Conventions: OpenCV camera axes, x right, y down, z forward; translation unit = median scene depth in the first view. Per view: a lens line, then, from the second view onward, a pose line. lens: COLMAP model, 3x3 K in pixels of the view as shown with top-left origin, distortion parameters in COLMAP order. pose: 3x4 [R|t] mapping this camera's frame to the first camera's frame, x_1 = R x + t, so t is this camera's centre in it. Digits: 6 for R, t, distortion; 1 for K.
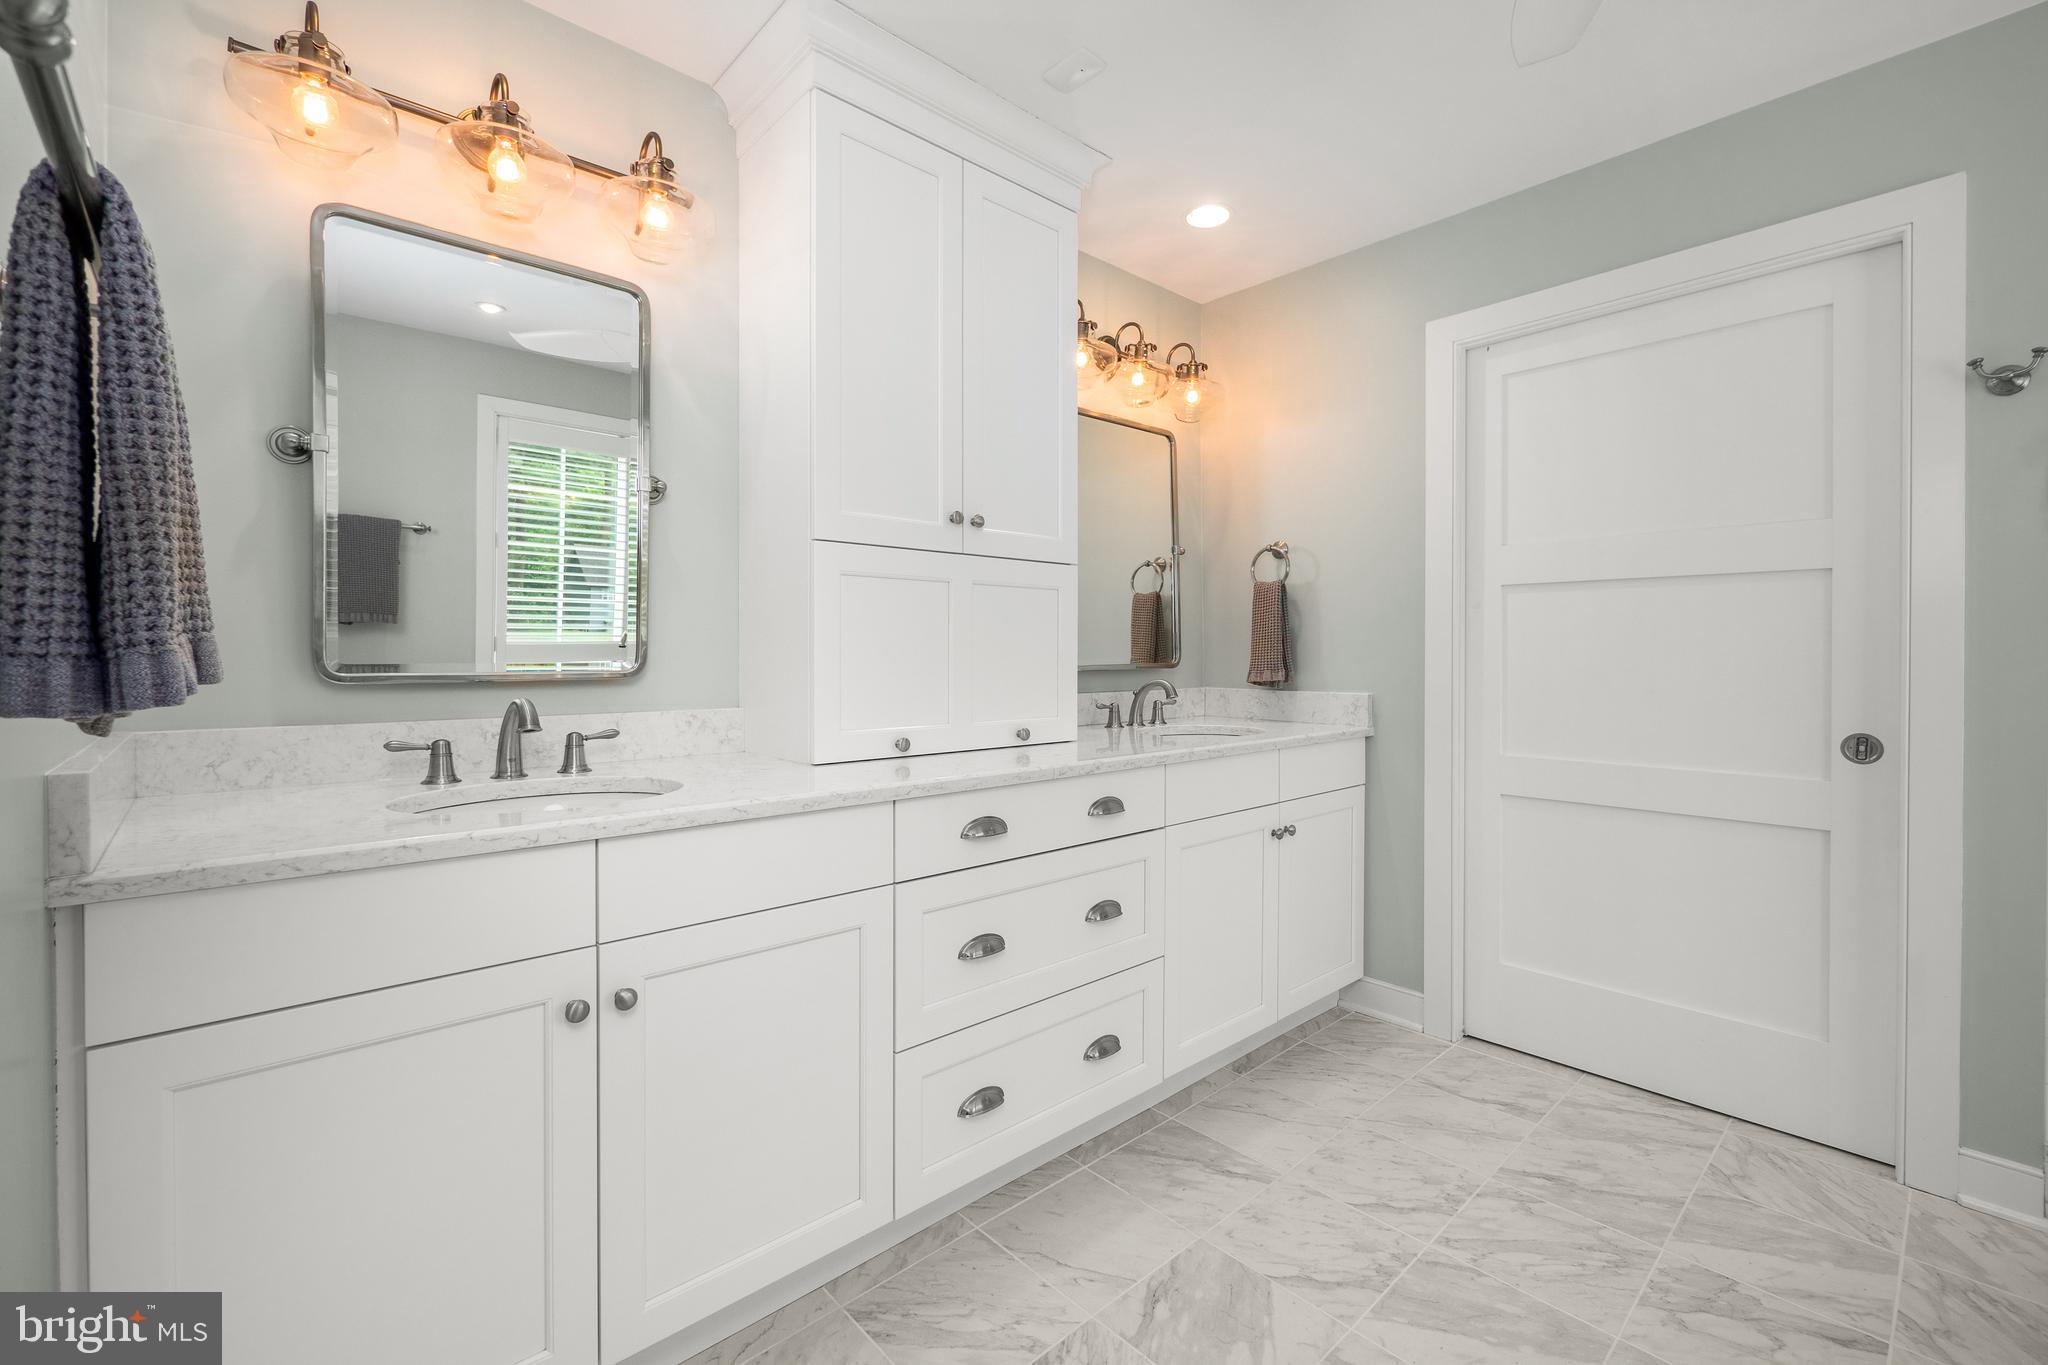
lens RADIAL K [[864.5, 0, 1019.5], [0, 864.5, 662.7], [0, 0, 1]] dist [-0.002979, -0.000001]
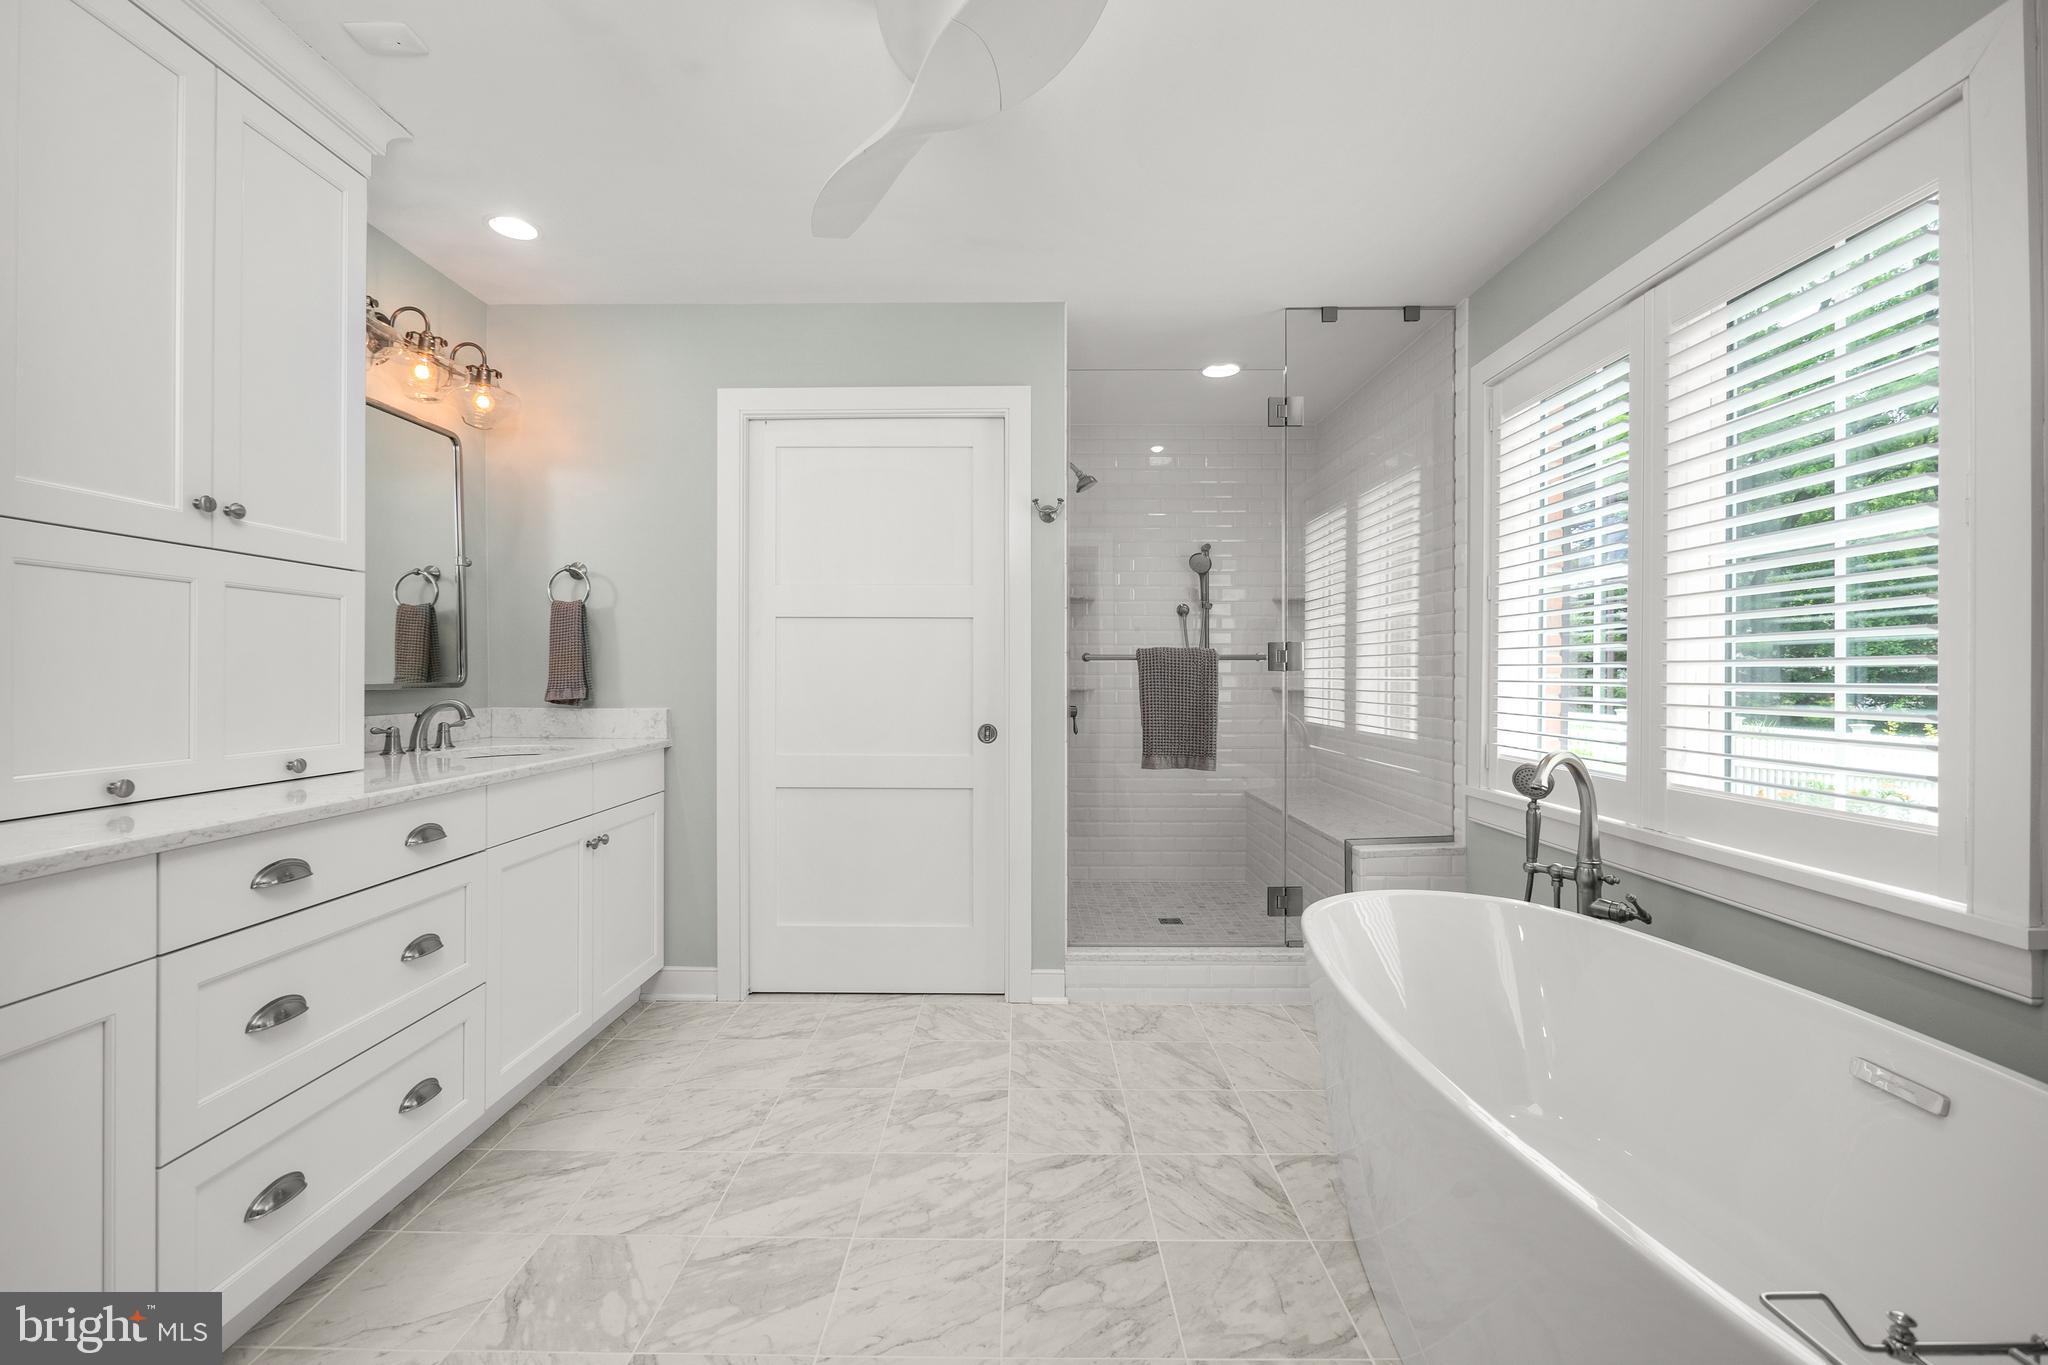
lens RADIAL K [[854.7, 0, 1020.1], [0, 854.7, 672.2], [0, 0, 1]] dist [-0.000591, -0.000322]
pose [[0.671974, 0.001218, 0.740574, -0.131268], [0.007265, 0.999940, -0.008237, 0.002259], [-0.740539, 0.010916, 0.671925, -0.088816]]
